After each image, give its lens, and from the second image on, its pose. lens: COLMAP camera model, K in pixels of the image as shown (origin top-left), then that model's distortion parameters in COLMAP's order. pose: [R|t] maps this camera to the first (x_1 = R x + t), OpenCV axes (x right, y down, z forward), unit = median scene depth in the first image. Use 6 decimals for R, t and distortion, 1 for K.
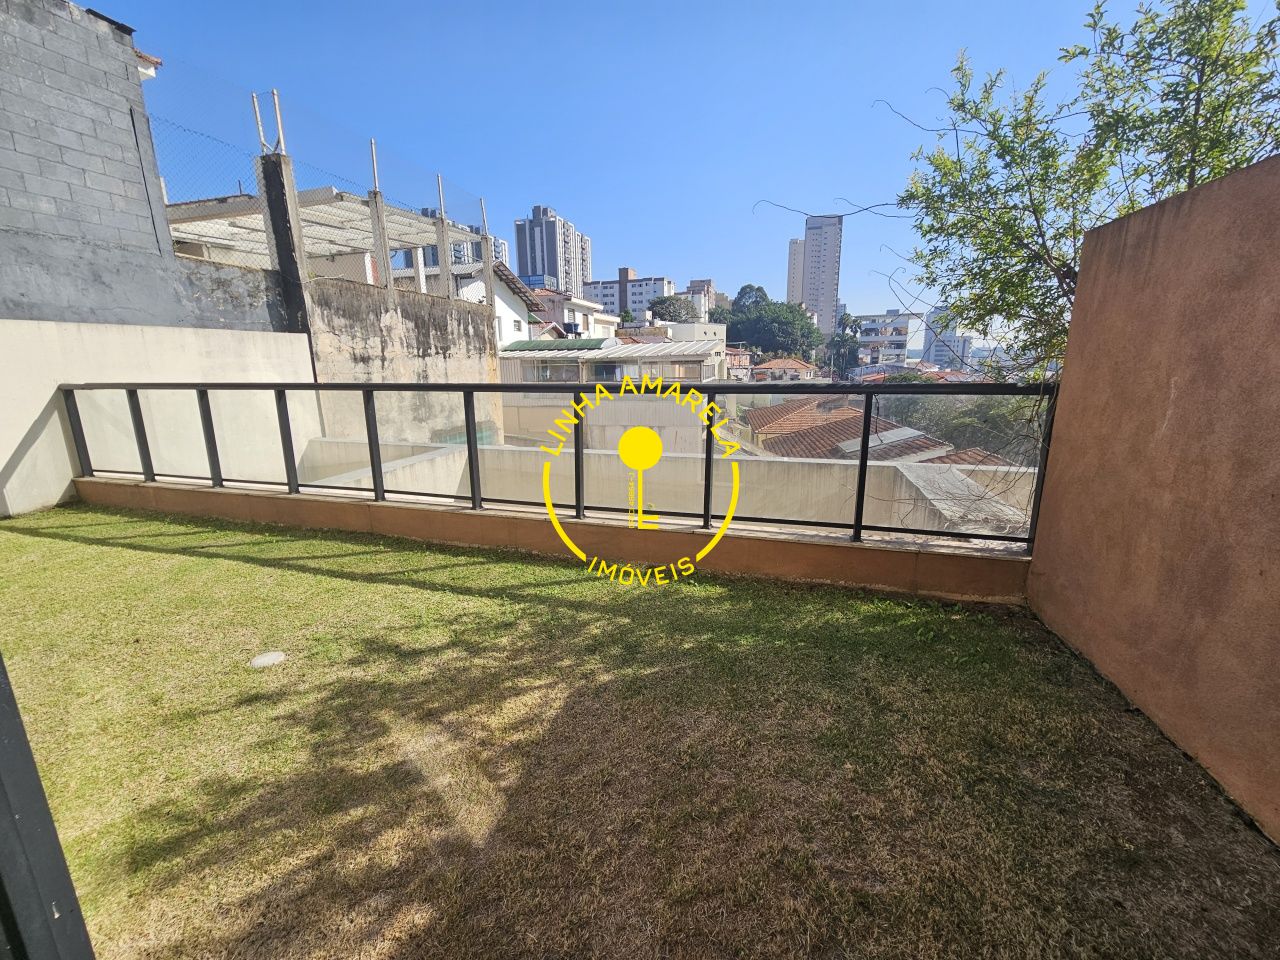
lens RADIAL K [[527.3, 0, 643.2], [0, 527.3, 477.8], [0, 0, 1]] dist [-0.000202, -0.000213]
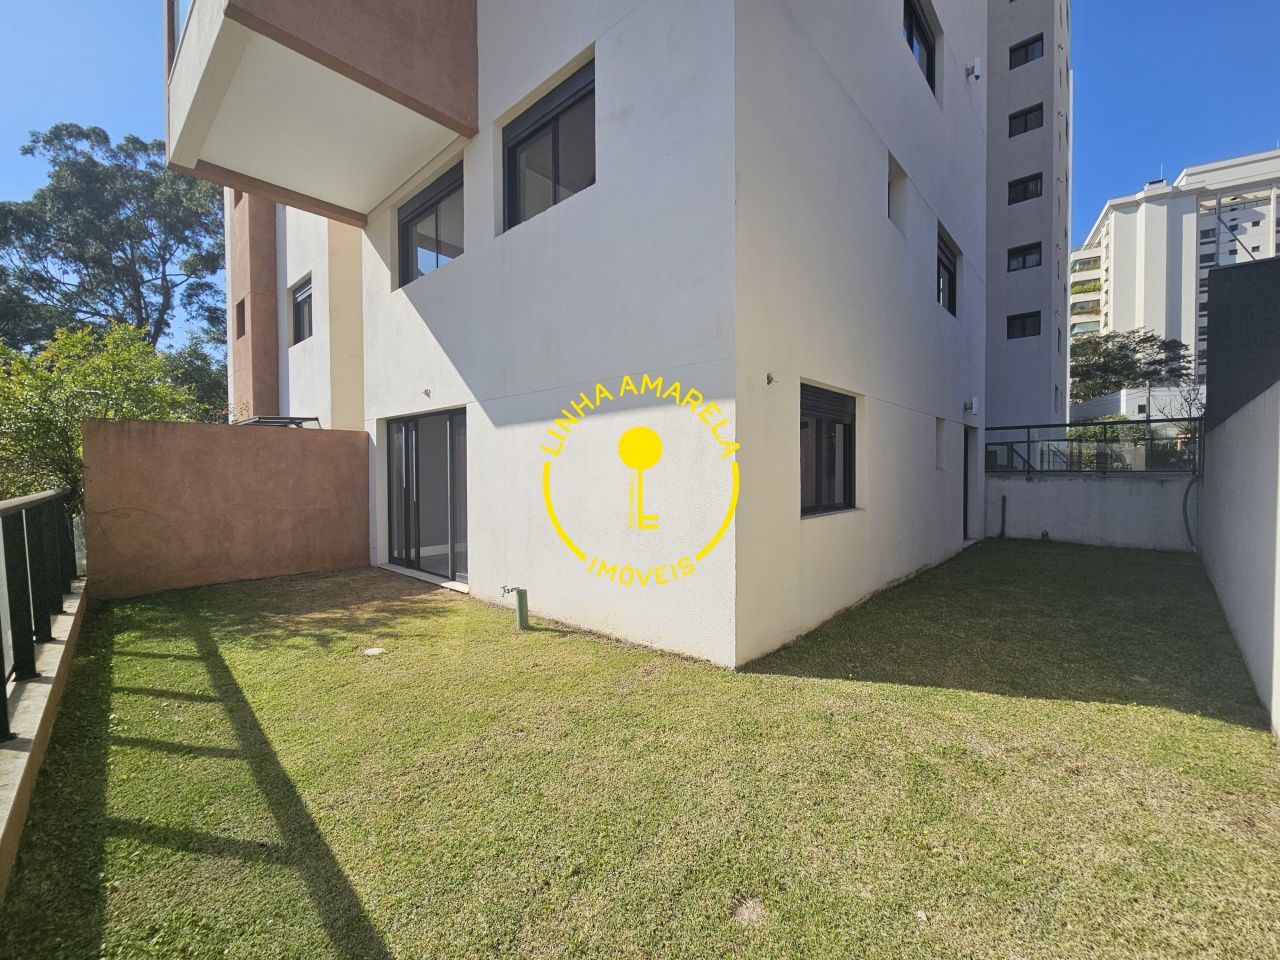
lens RADIAL K [[527.3, 0, 643.2], [0, 527.3, 477.8], [0, 0, 1]] dist [-0.000202, -0.000213]
pose [[-0.885346, 0.001076, 0.464932, -2.173487], [0.109663, 0.972266, 0.206575, -0.406317], [-0.451815, 0.233876, -0.860909, 1.878959]]
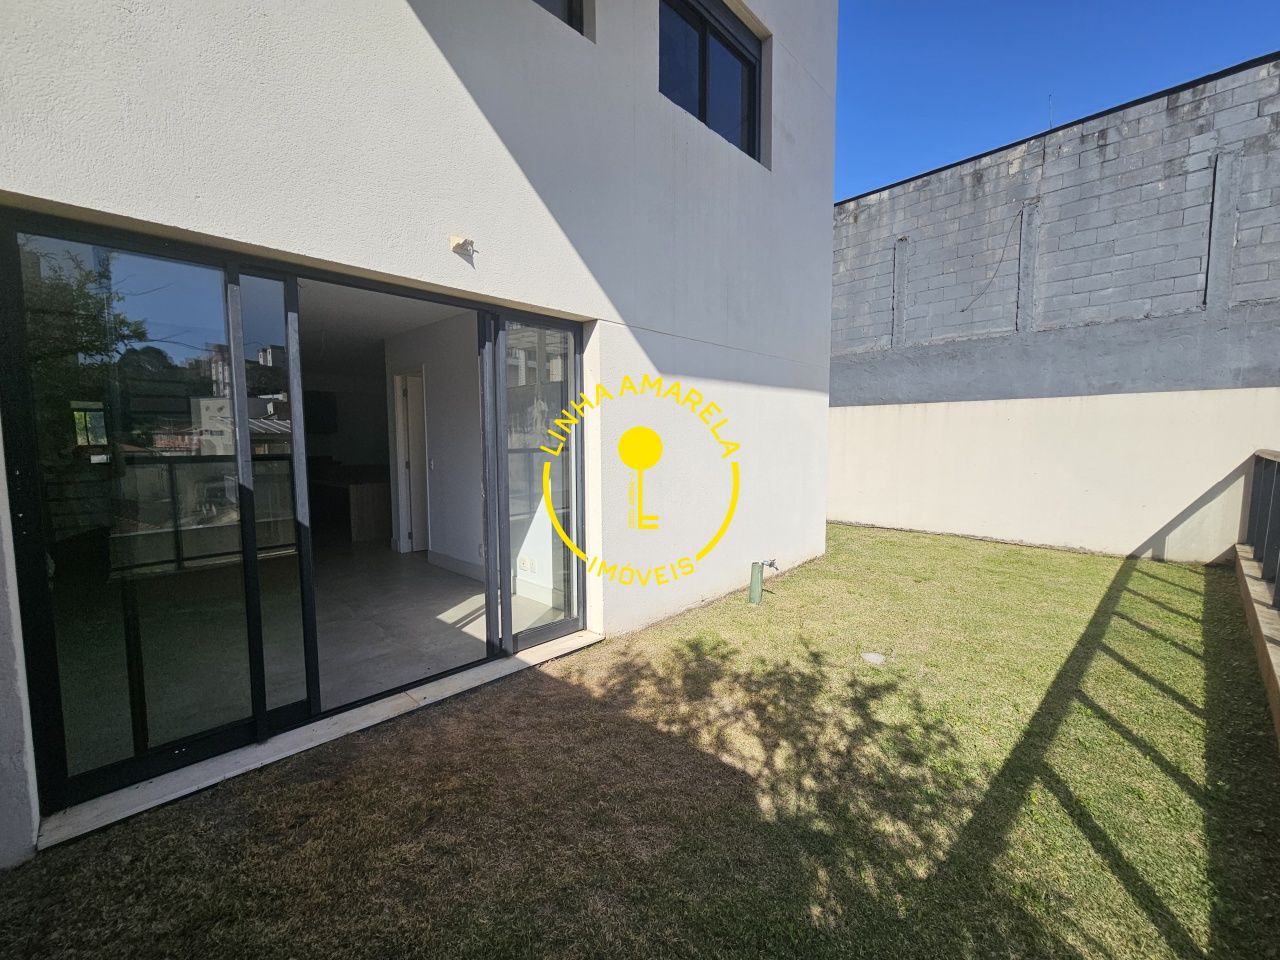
lens RADIAL K [[527.3, 0, 643.2], [0, 527.3, 477.8], [0, 0, 1]] dist [-0.000202, -0.000213]
pose [[-0.487617, 0.079379, -0.869441, 0.652796], [-0.178925, 0.965635, 0.188509, -0.224025], [0.854526, 0.247485, -0.456657, 0.998567]]
